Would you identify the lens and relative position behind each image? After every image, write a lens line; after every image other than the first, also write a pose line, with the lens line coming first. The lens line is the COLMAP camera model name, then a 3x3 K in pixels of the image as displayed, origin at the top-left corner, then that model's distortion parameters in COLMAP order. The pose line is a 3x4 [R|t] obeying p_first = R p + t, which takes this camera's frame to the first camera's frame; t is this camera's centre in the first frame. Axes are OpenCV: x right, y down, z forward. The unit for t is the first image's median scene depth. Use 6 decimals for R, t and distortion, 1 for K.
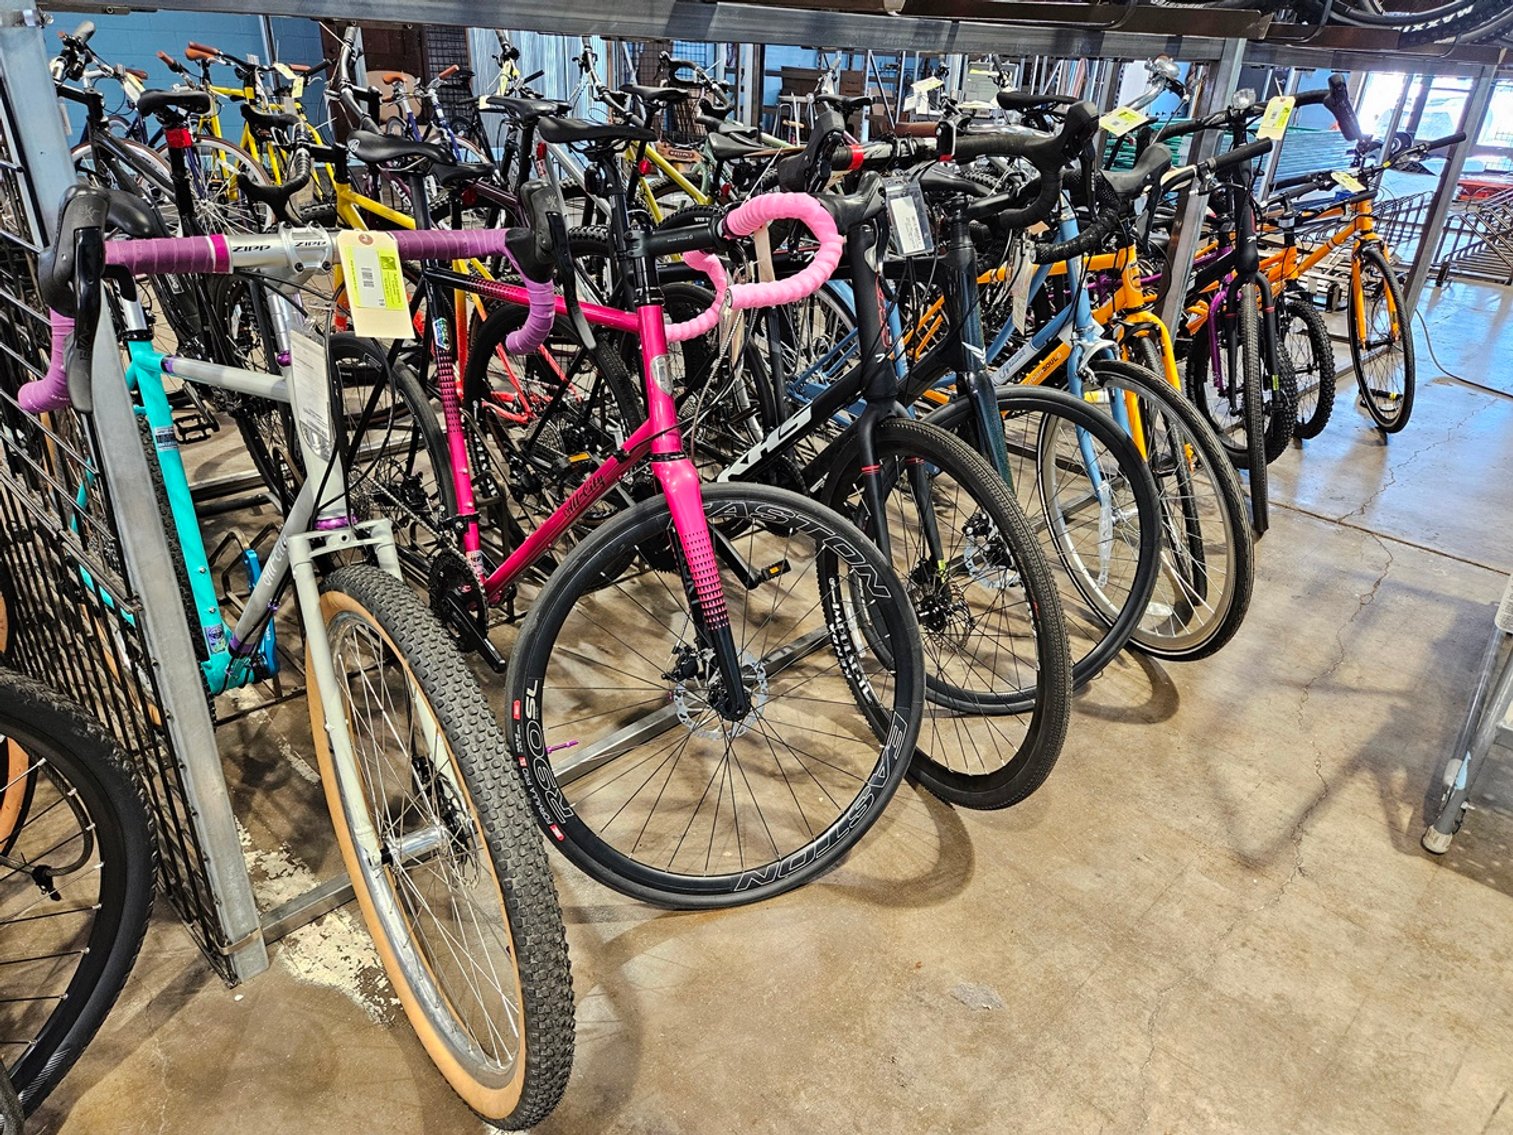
lens RADIAL K [[1014.5, 0, 759.1], [0, 1014.5, 570.3], [0, 0, 1]] dist [0.027381, -0.013740]
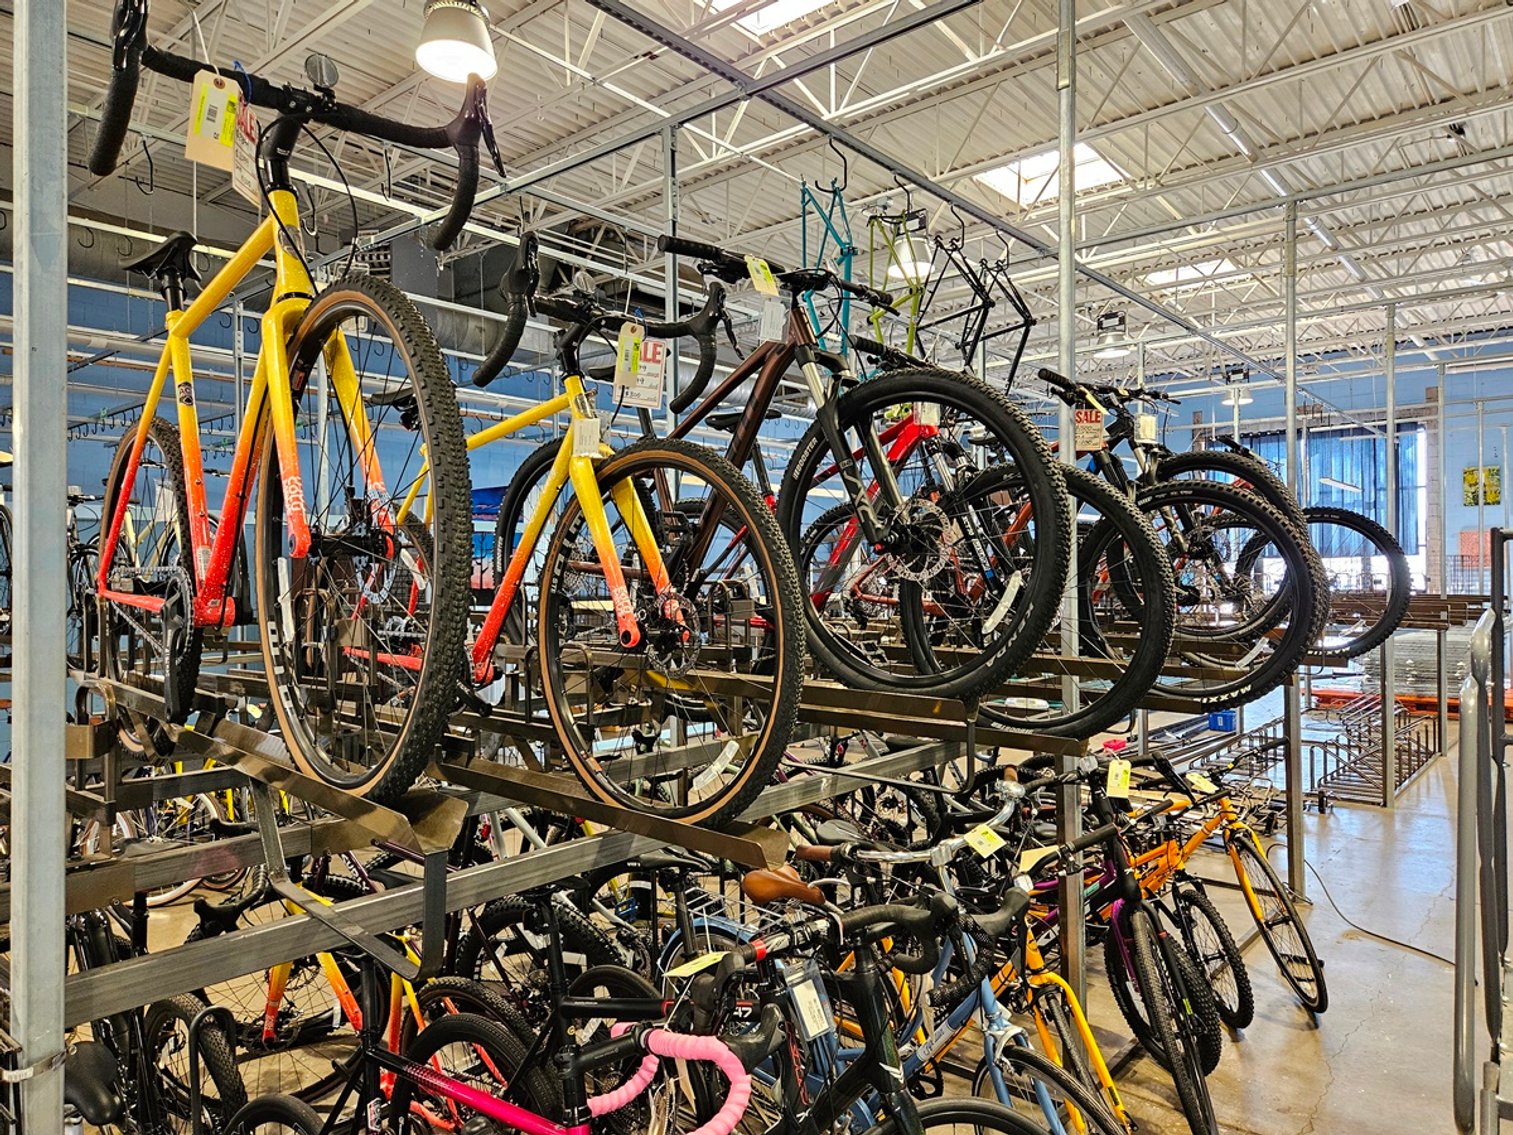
lens RADIAL K [[1014.5, 0, 750.1], [0, 1014.5, 568.7], [0, 0, 1]] dist [0.027381, -0.013740]
pose [[0.995934, -0.061090, 0.066201, 0.020839], [0.084659, 0.885874, -0.456135, -0.158090], [-0.030781, 0.459886, 0.887445, -0.132192]]
